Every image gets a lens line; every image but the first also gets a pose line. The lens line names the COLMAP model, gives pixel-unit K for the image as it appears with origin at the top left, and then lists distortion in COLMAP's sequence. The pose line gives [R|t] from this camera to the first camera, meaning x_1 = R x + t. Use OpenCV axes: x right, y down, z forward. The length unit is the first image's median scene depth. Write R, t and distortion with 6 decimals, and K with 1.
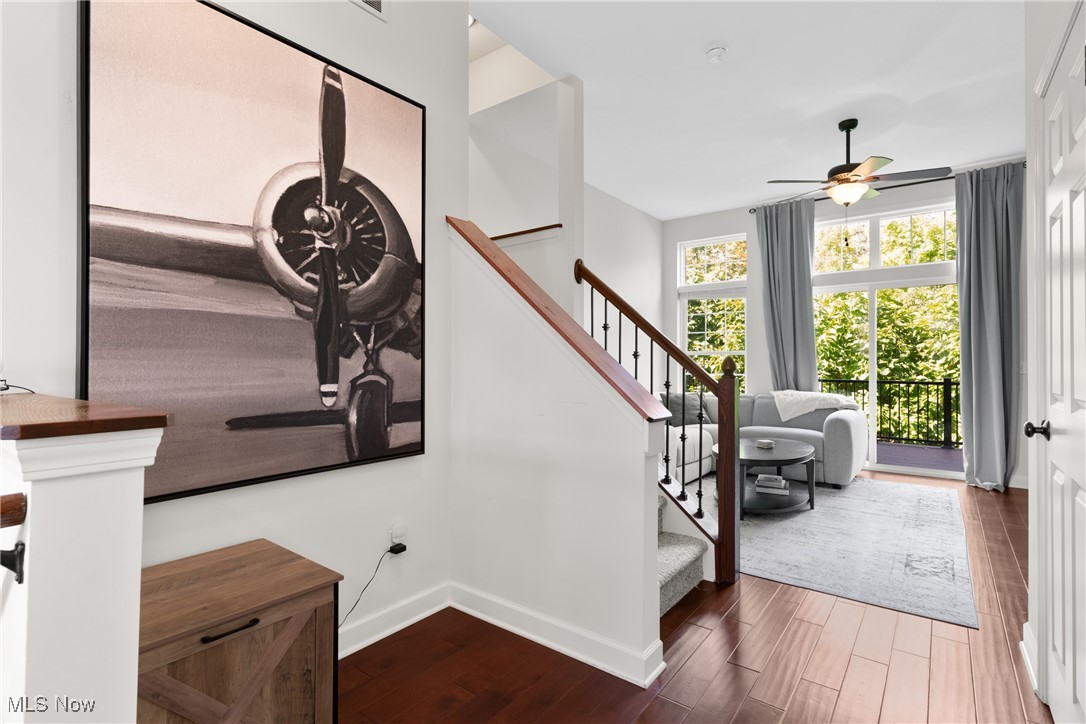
lens RADIAL K [[523.7, 0, 540.7], [0, 523.7, 359.5], [0, 0, 1]] dist [0.004720, 0.000587]
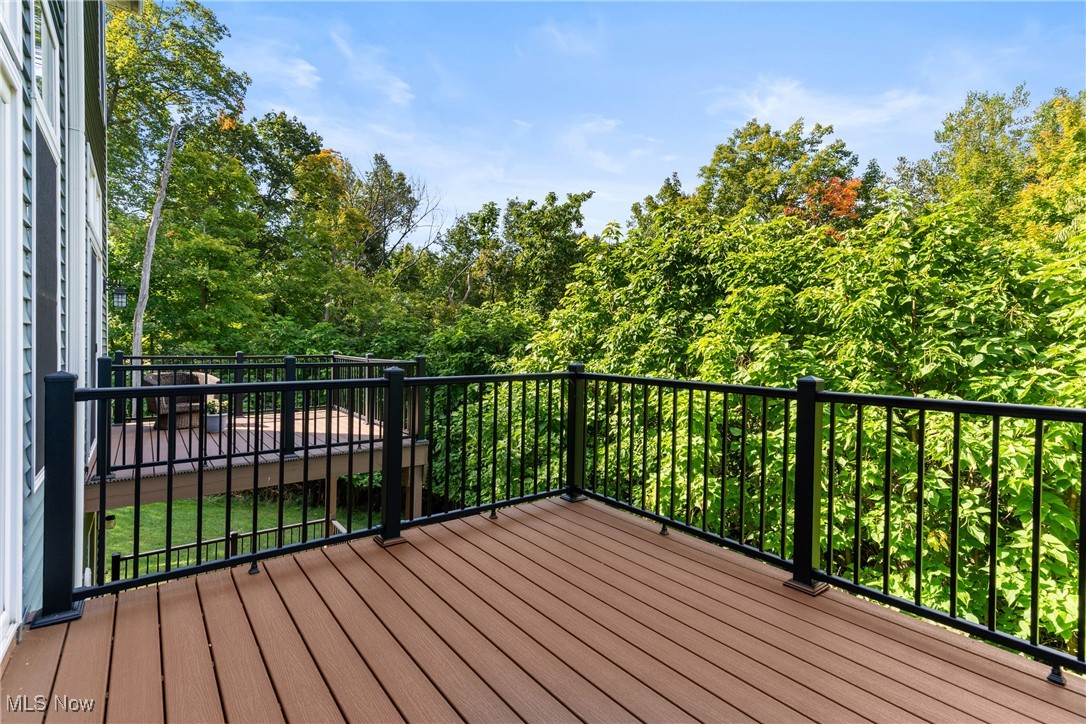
lens RADIAL K [[523.7, 0, 544.6], [0, 523.7, 357.6], [0, 0, 1]] dist [0.004720, 0.000587]
pose [[0.960589, 0.012106, -0.277708, 0.357158], [-0.005344, 0.999671, 0.025096, 0.007743], [0.277920, -0.022623, 0.960338, 0.314824]]
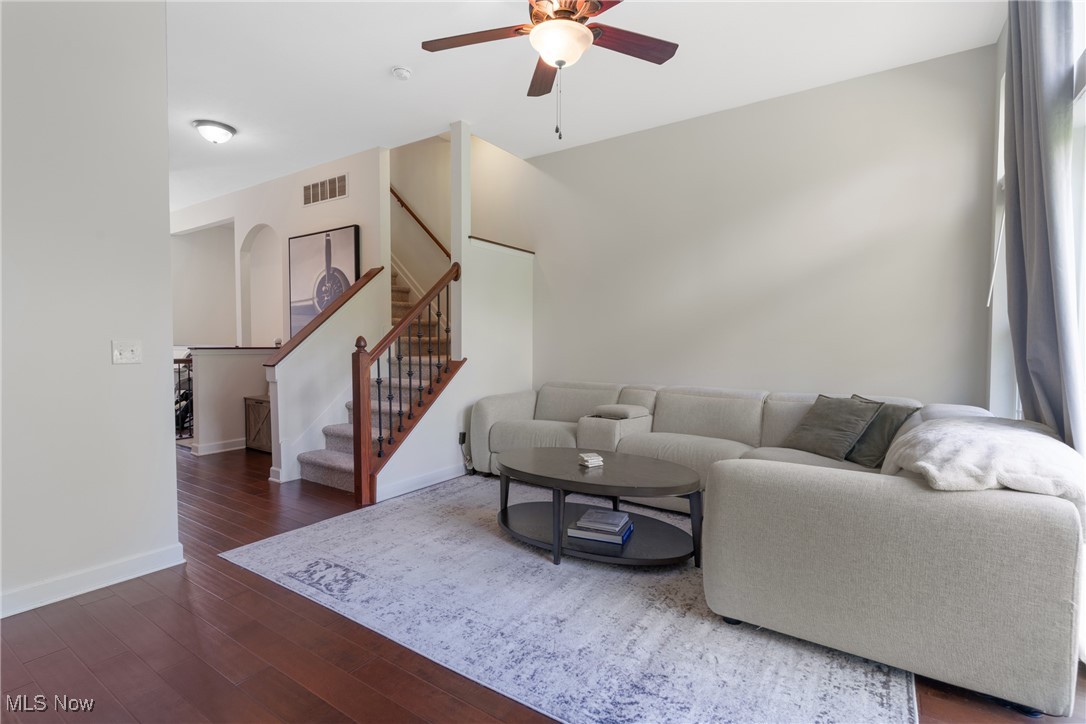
lens RADIAL K [[523.7, 0, 541.2], [0, 523.7, 358.6], [0, 0, 1]] dist [0.004720, 0.000587]
pose [[0.050812, 0.040187, -0.997899, 1.761021], [0.008156, 0.999140, 0.040652, -0.000628], [0.998675, -0.010204, 0.050440, 1.434140]]
